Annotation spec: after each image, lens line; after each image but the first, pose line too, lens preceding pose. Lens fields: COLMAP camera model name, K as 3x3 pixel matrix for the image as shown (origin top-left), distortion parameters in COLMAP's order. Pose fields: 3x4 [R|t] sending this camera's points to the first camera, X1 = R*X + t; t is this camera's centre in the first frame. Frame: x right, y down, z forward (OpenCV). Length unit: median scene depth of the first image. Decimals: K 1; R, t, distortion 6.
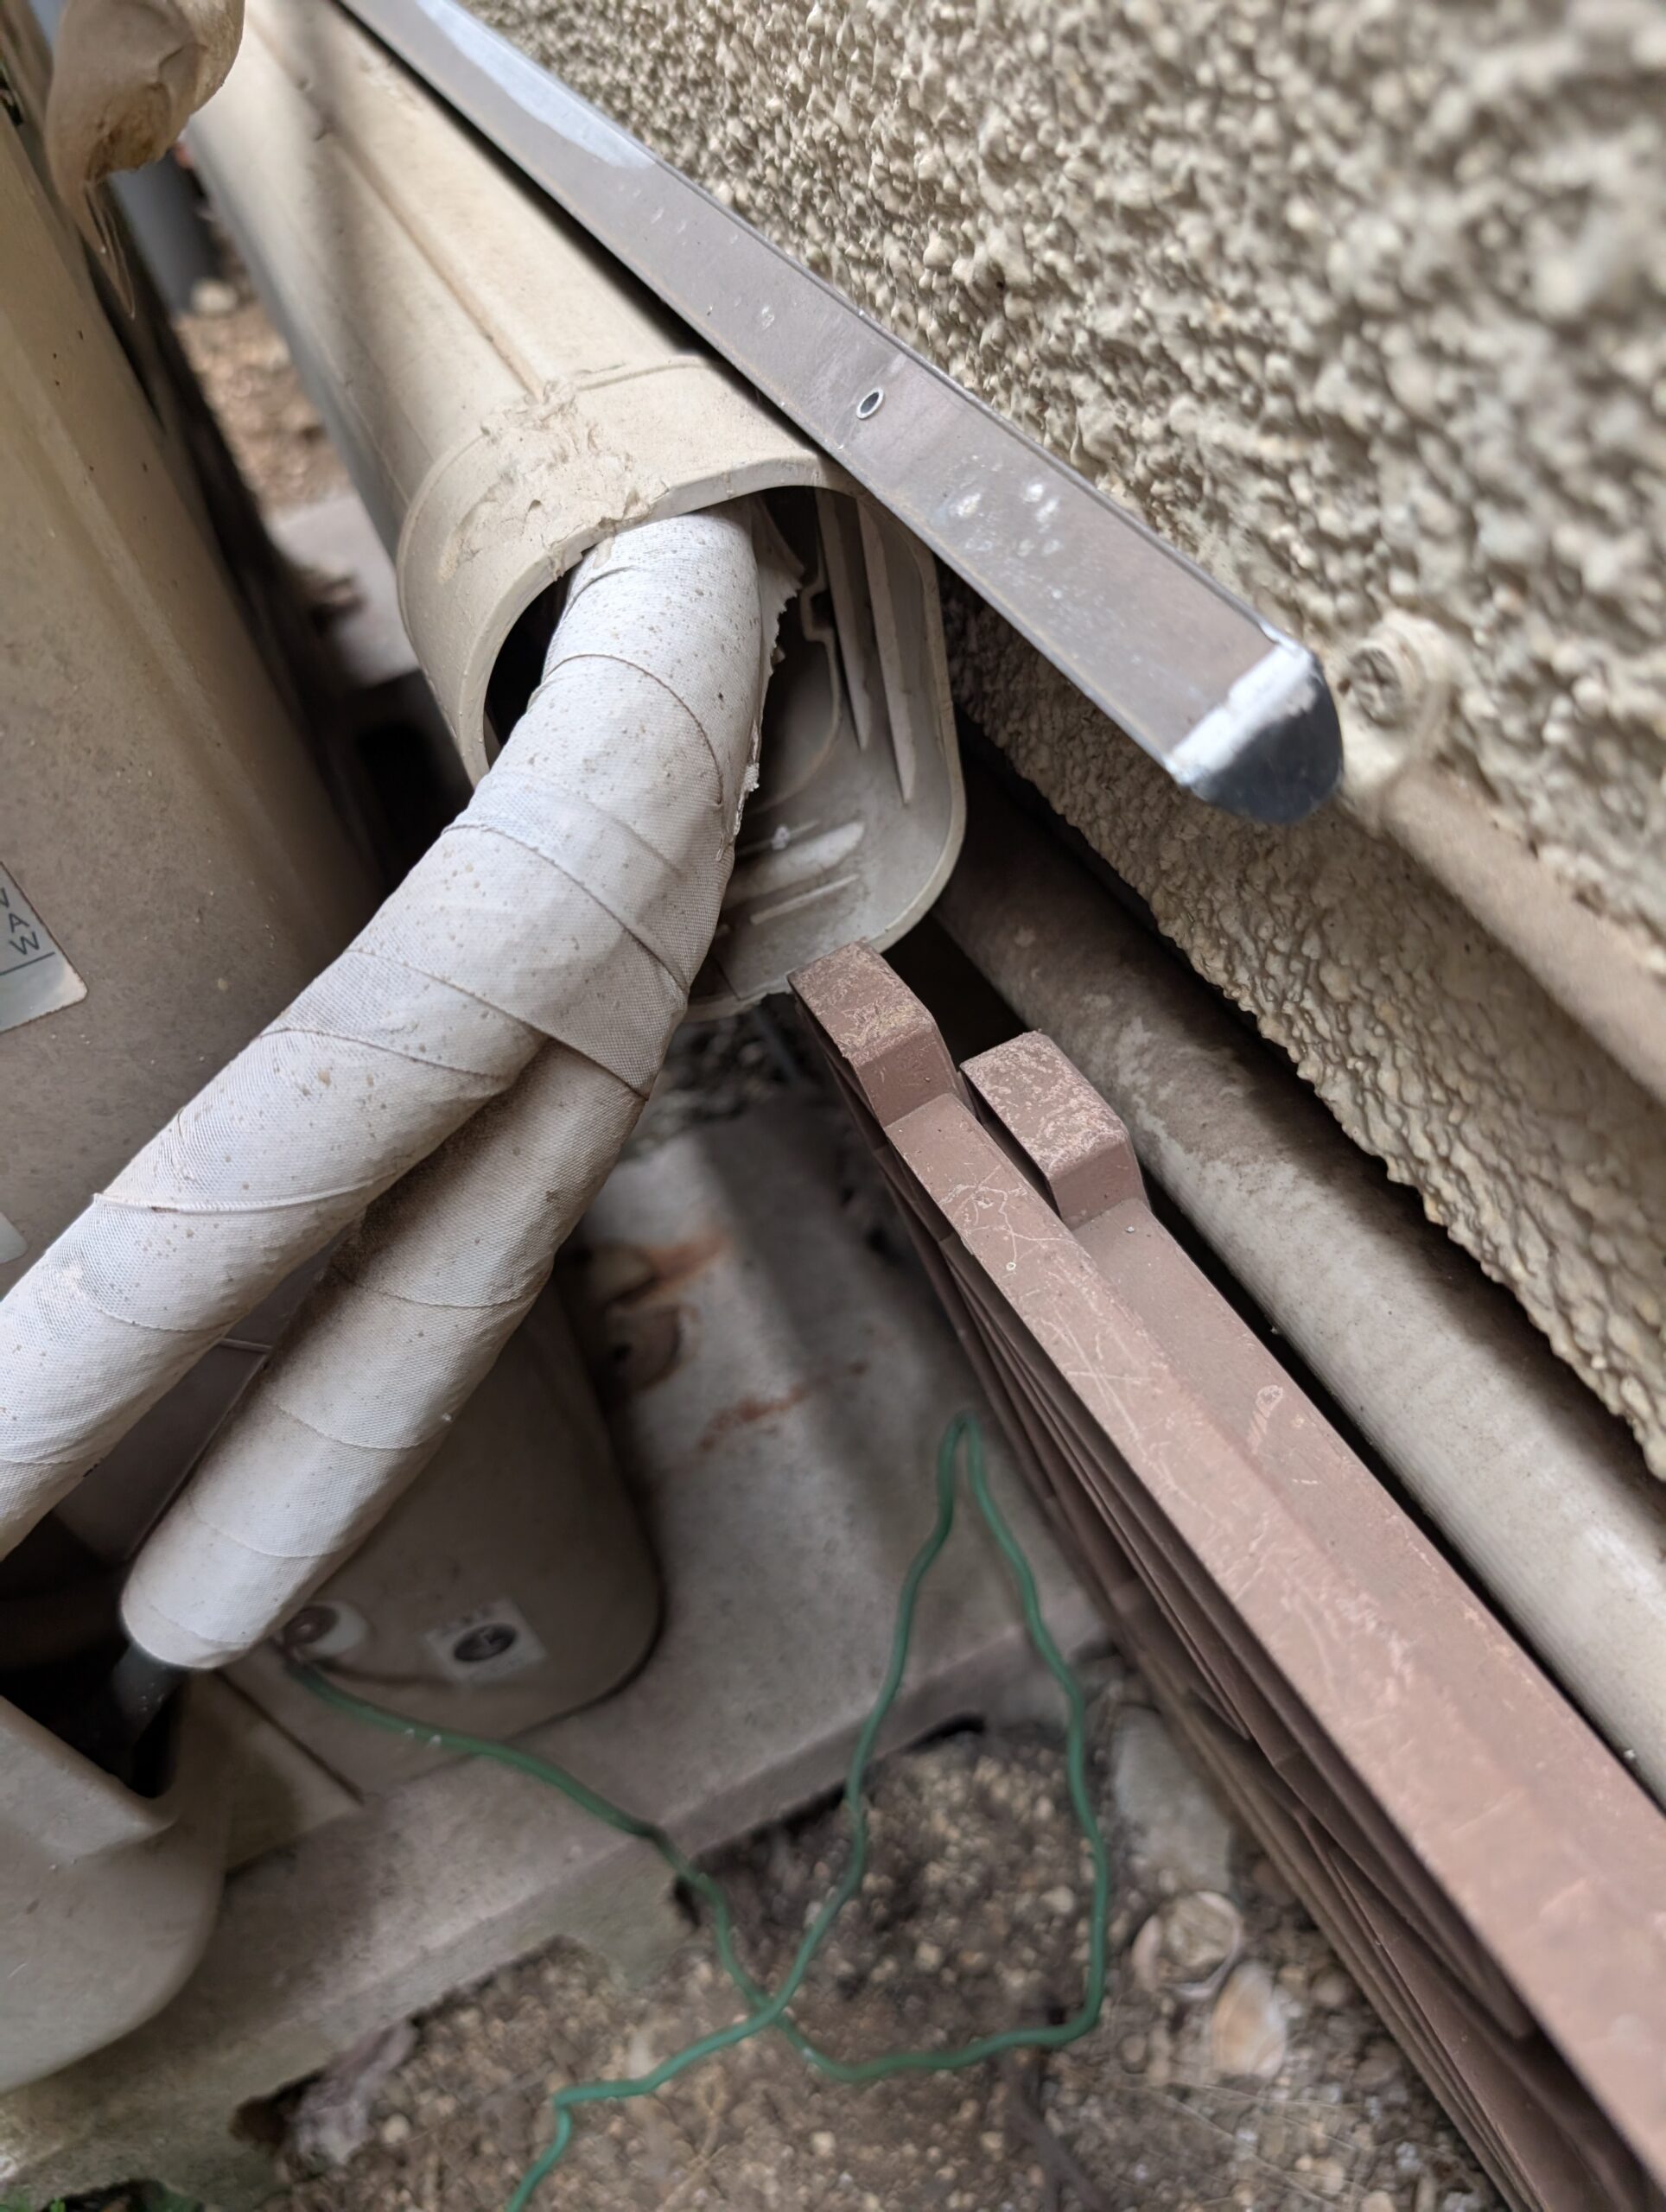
lens RADIAL K [[1537.5, 0, 834.4], [0, 1537.5, 1173.2], [0, 0, 1]] dist [-0.053385, 0.018941]
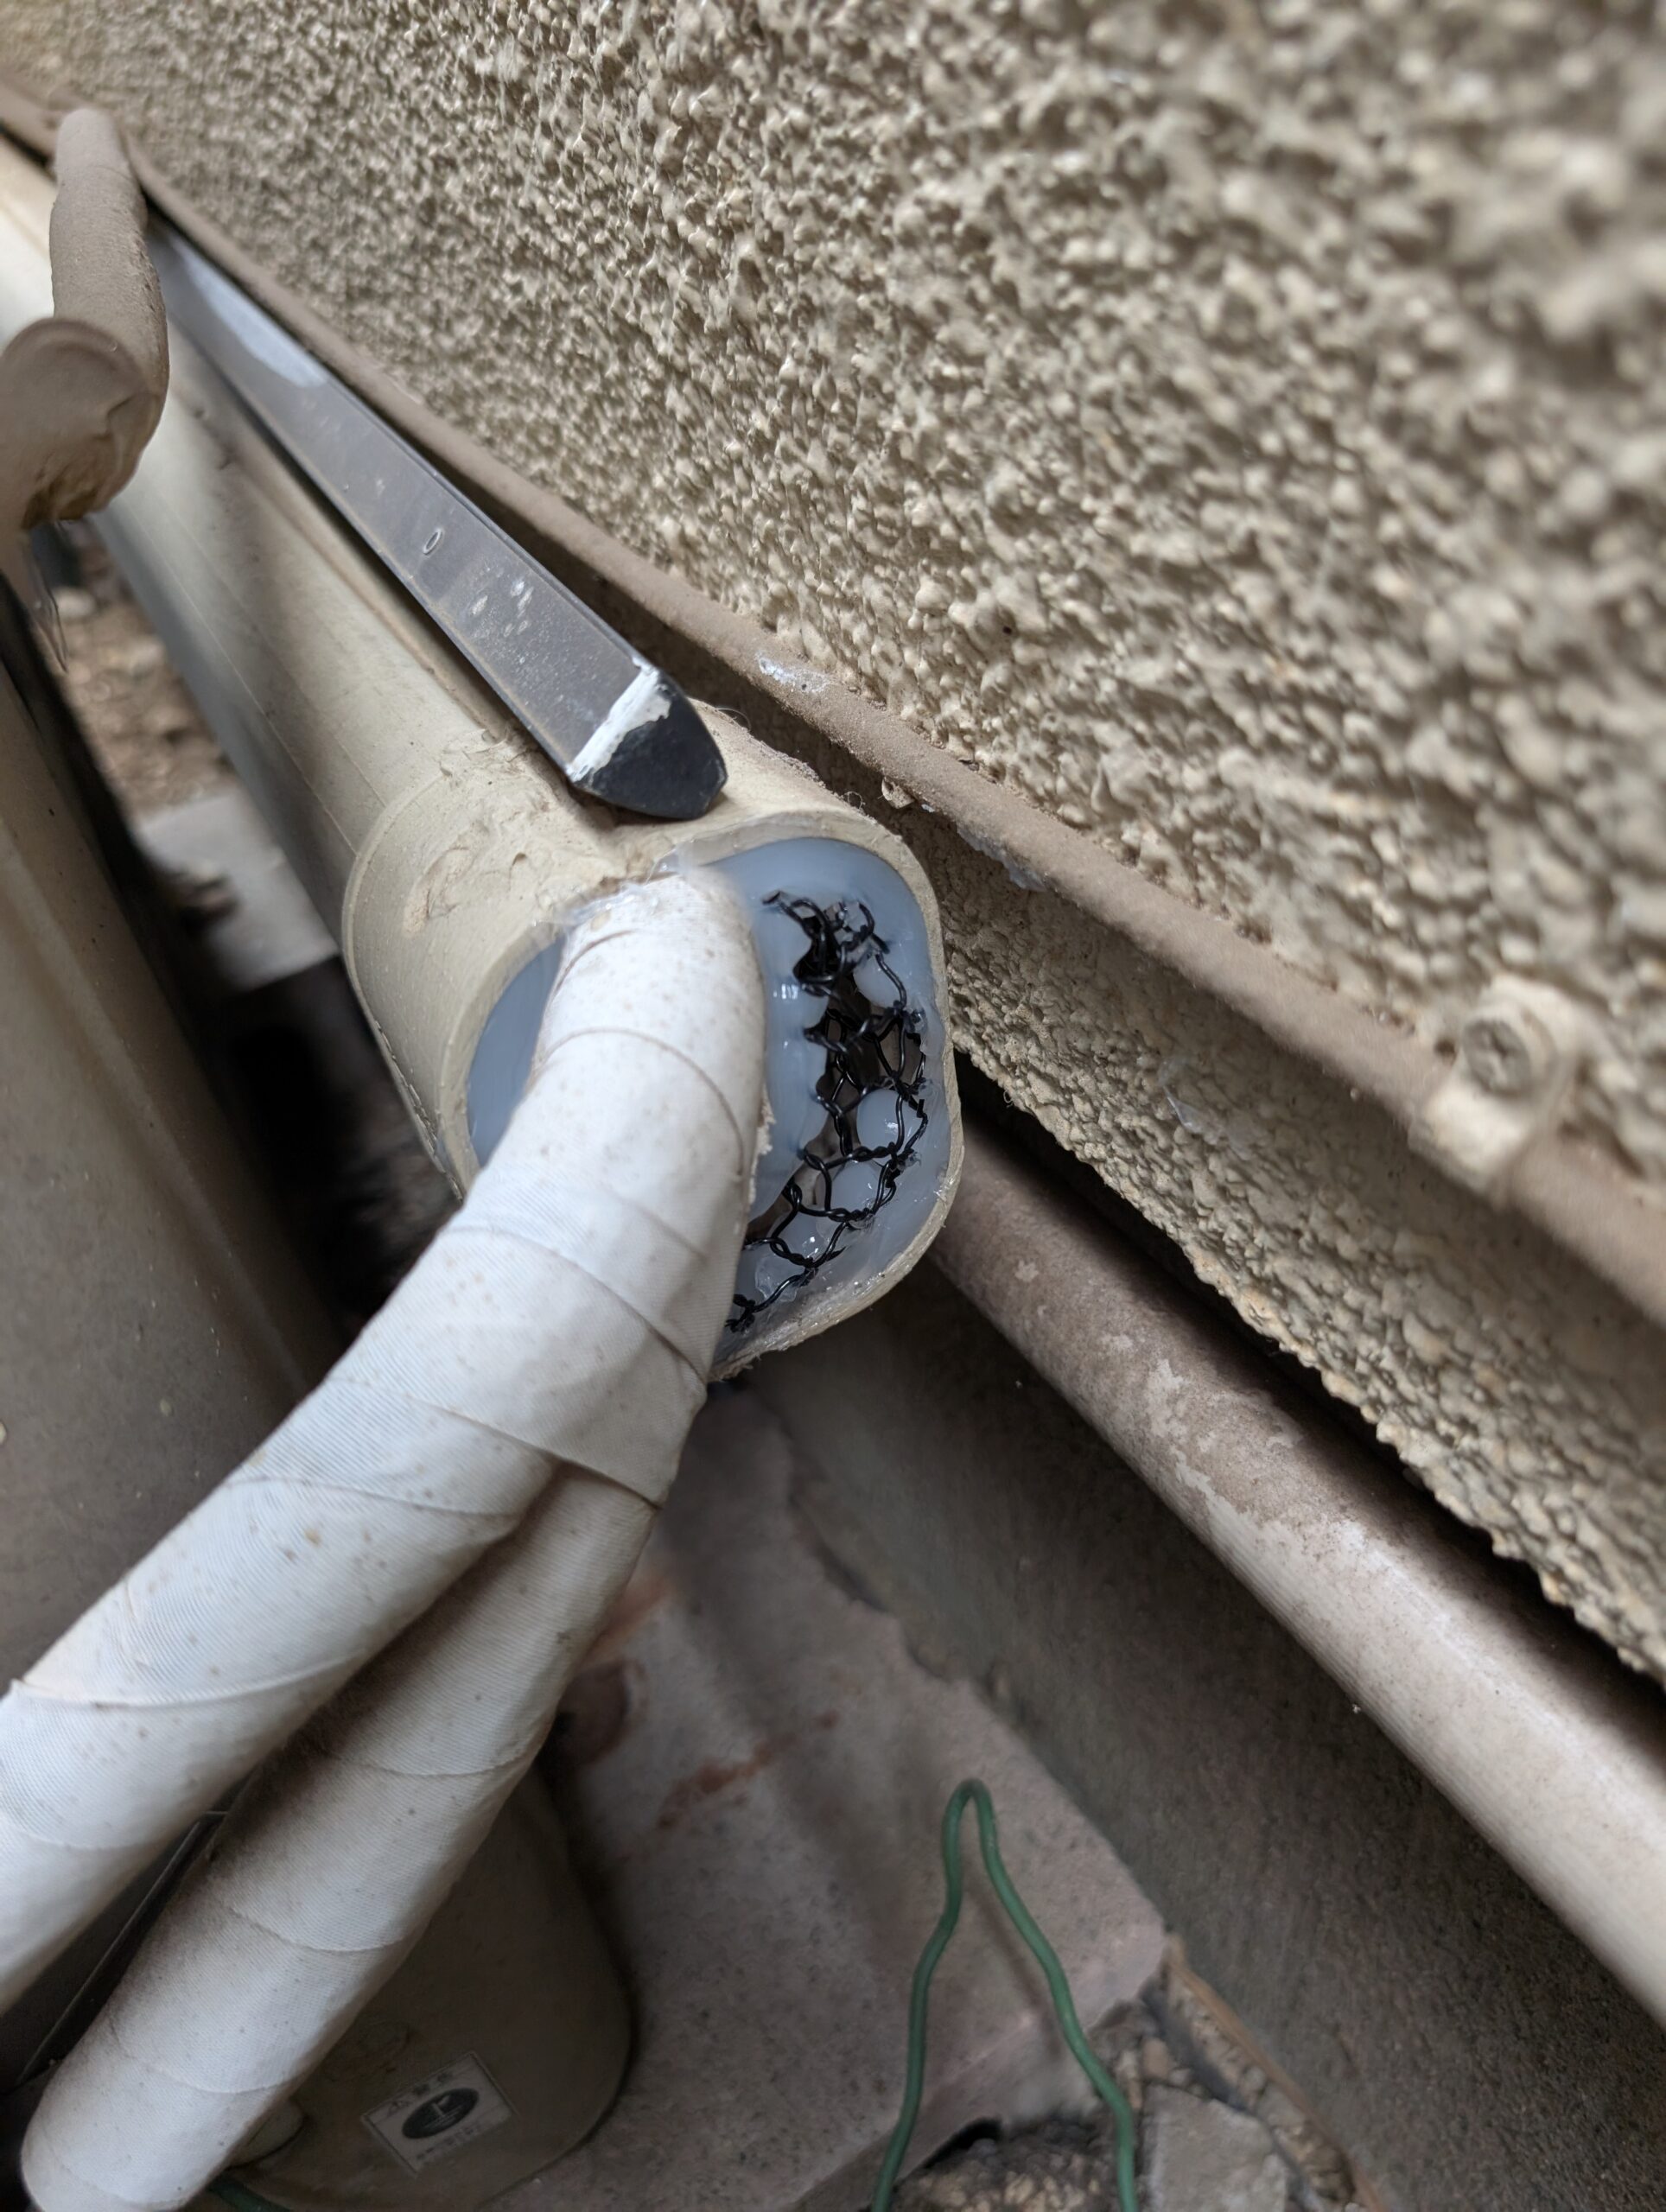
lens RADIAL K [[1537.5, 0, 838.1], [0, 1537.5, 1183.2], [0, 0, 1]] dist [-0.053385, 0.018941]
pose [[0.993377, -0.043132, 0.106501, -0.117850], [0.058647, 0.987375, -0.147146, -0.105343], [-0.098810, 0.152418, 0.983364, 0.110705]]
